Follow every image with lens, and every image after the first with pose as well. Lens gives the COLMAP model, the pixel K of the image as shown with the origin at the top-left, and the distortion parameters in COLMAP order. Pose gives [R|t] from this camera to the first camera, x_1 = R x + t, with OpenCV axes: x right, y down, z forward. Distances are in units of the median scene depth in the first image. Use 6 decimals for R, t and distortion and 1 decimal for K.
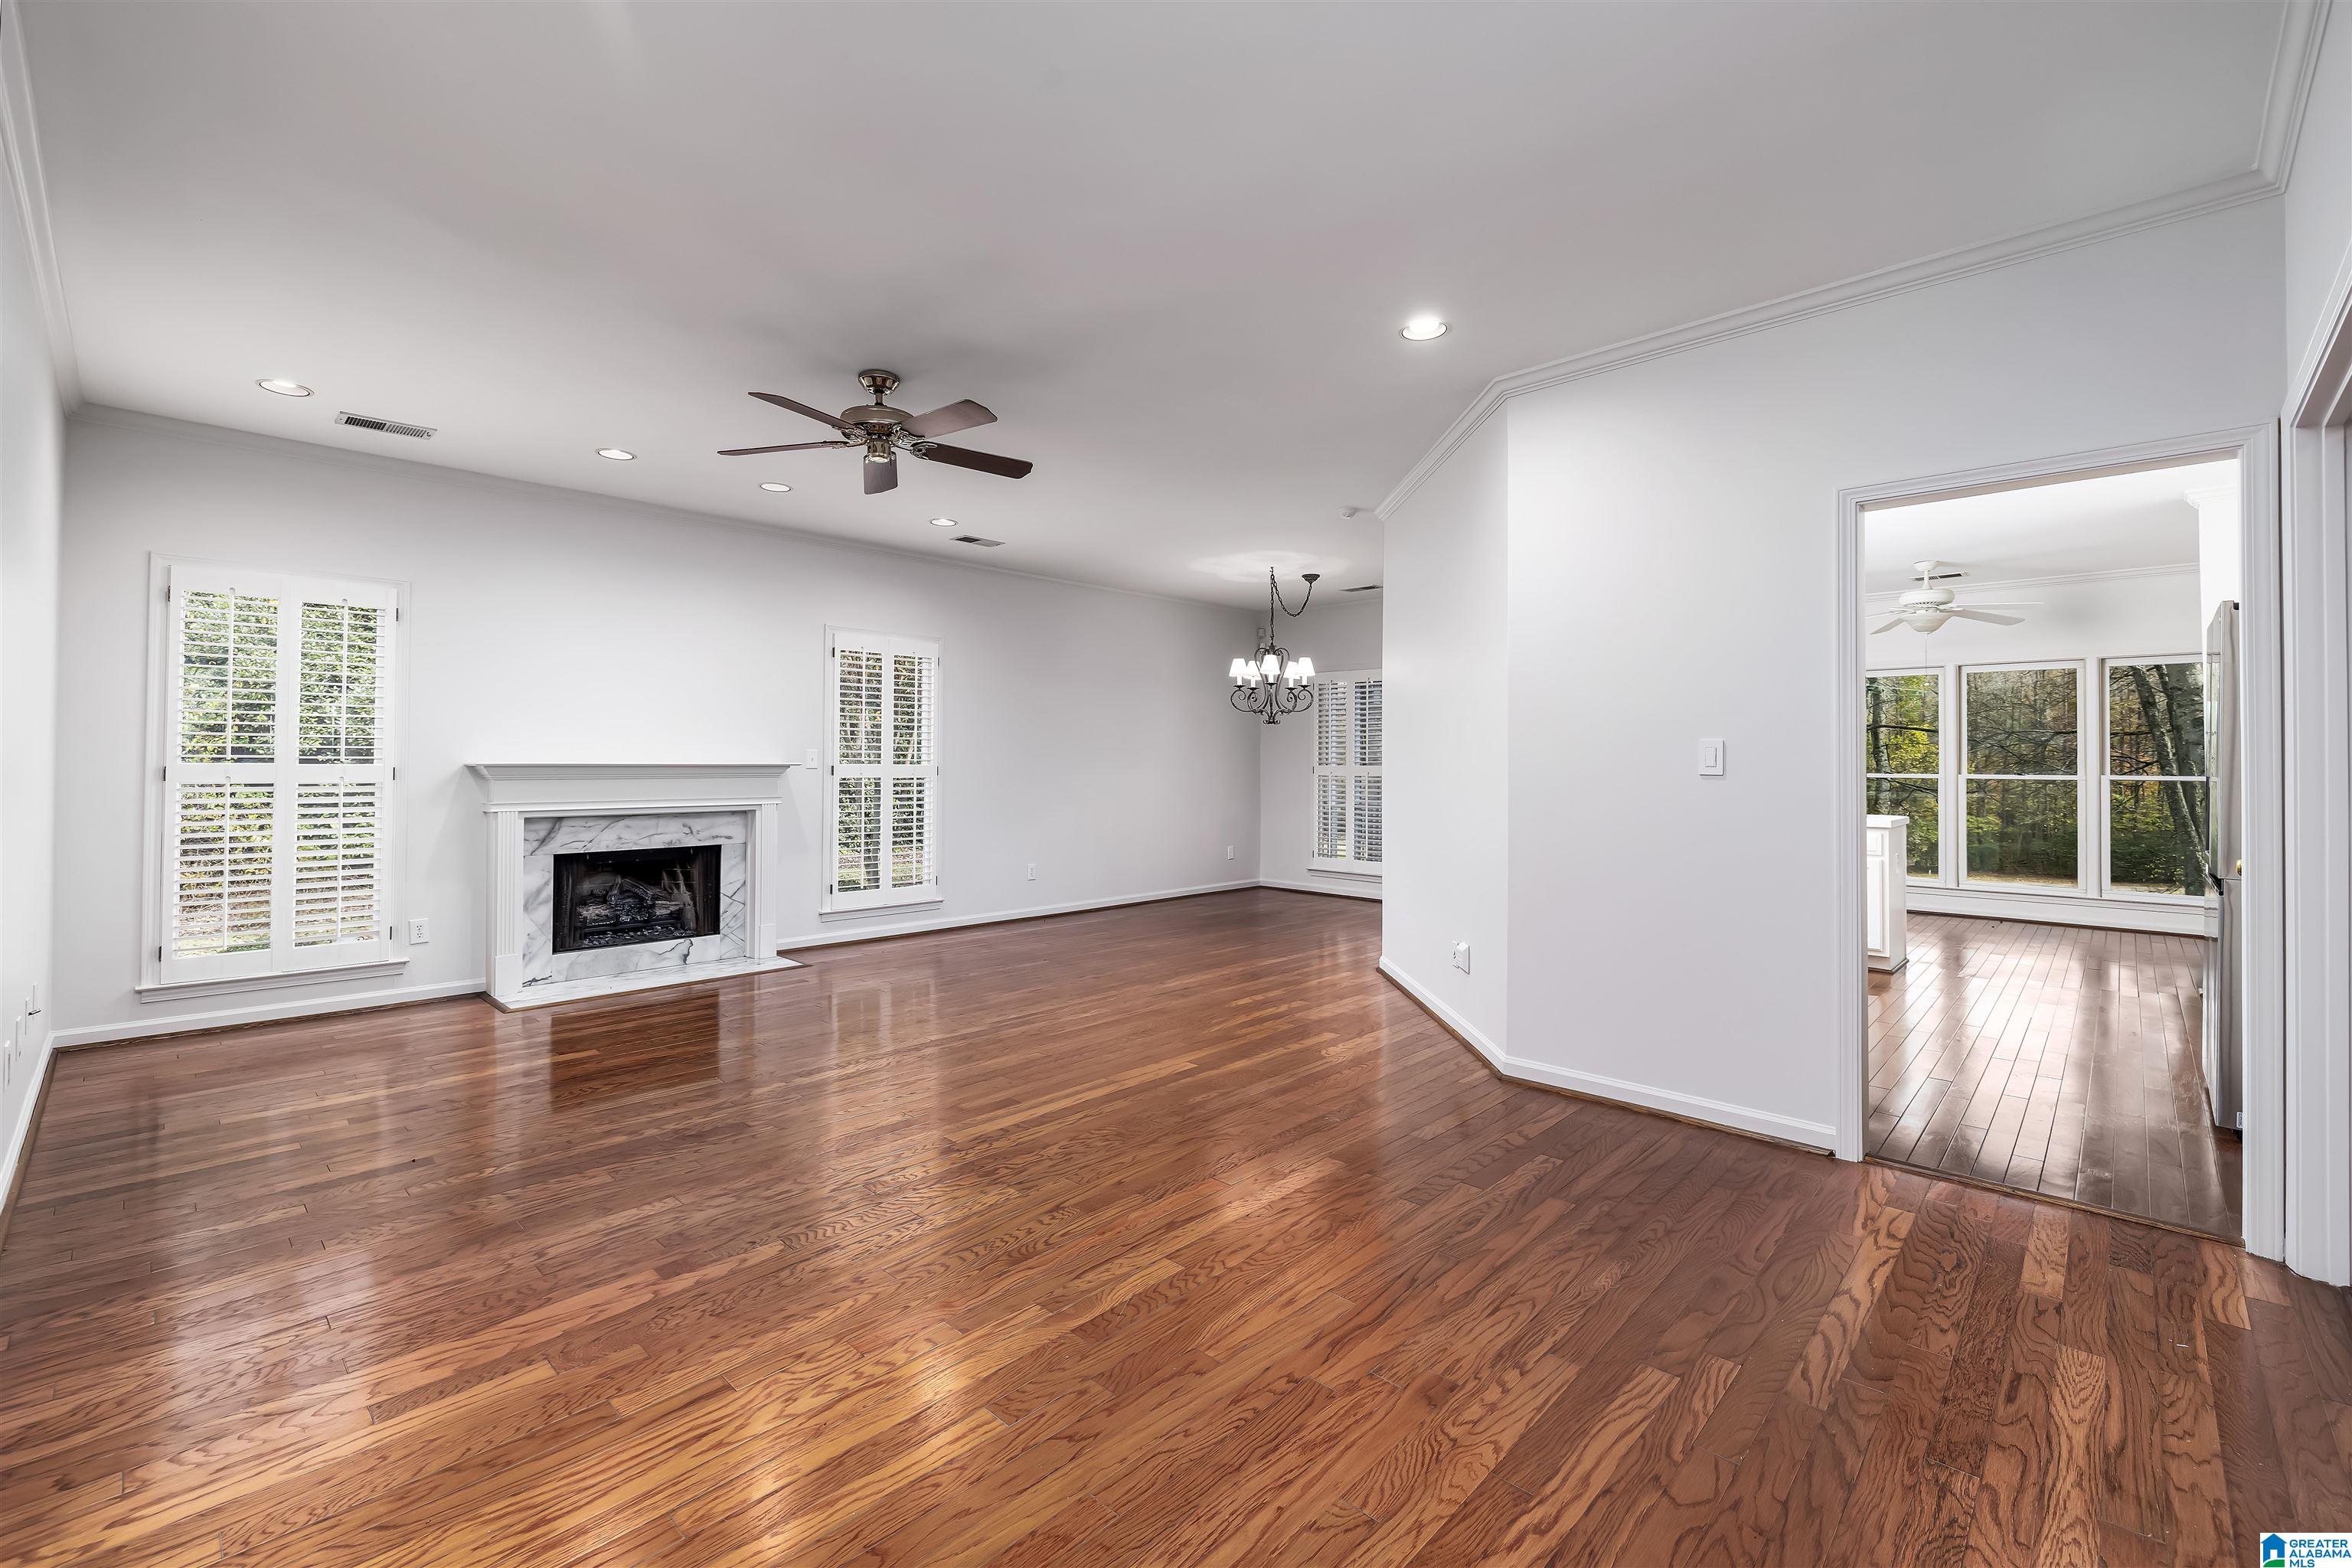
lens RADIAL K [[989.7, 0, 1159.6], [0, 989.7, 763.6], [0, 0, 1]] dist [0.001659, 0.000013]
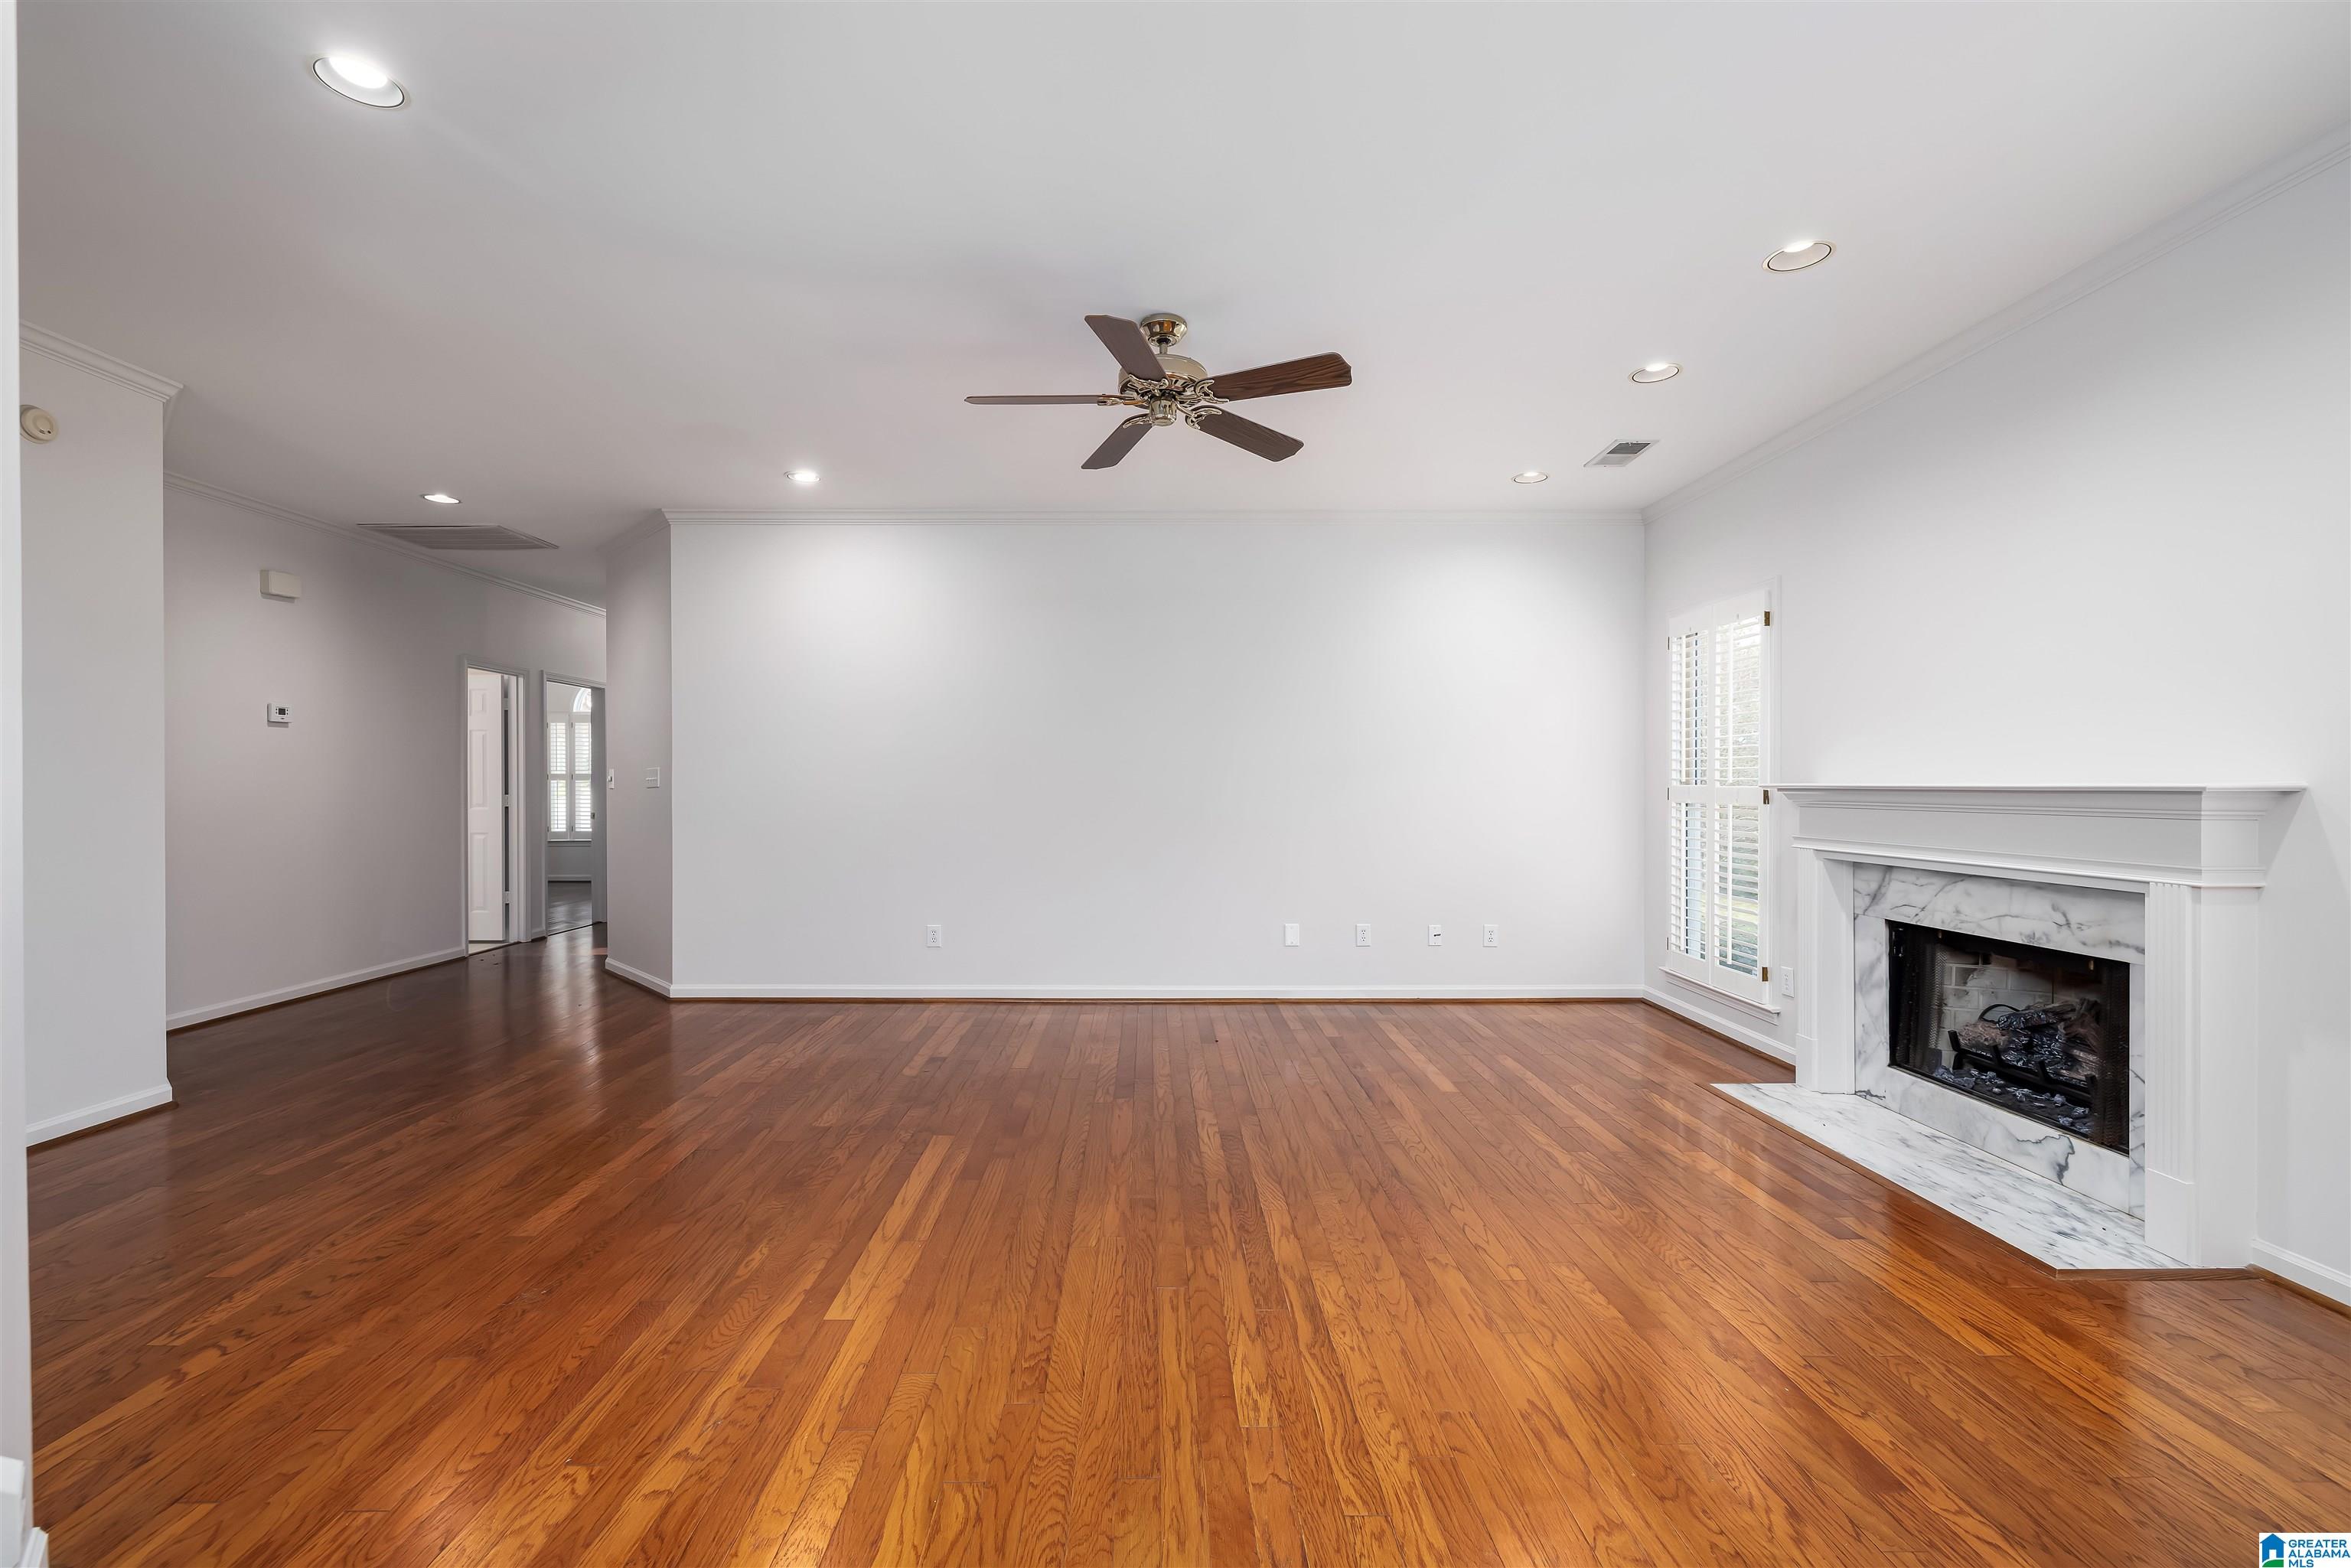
lens RADIAL K [[989.2, 0, 1169.2], [0, 989.2, 785.3], [0, 0, 1]] dist [0.001659, 0.000013]
pose [[-0.707032, -0.001707, -0.707180, 0.200915], [-0.001443, 0.999998, -0.000971, 0.000359], [0.707181, 0.000334, -0.707033, 1.031770]]
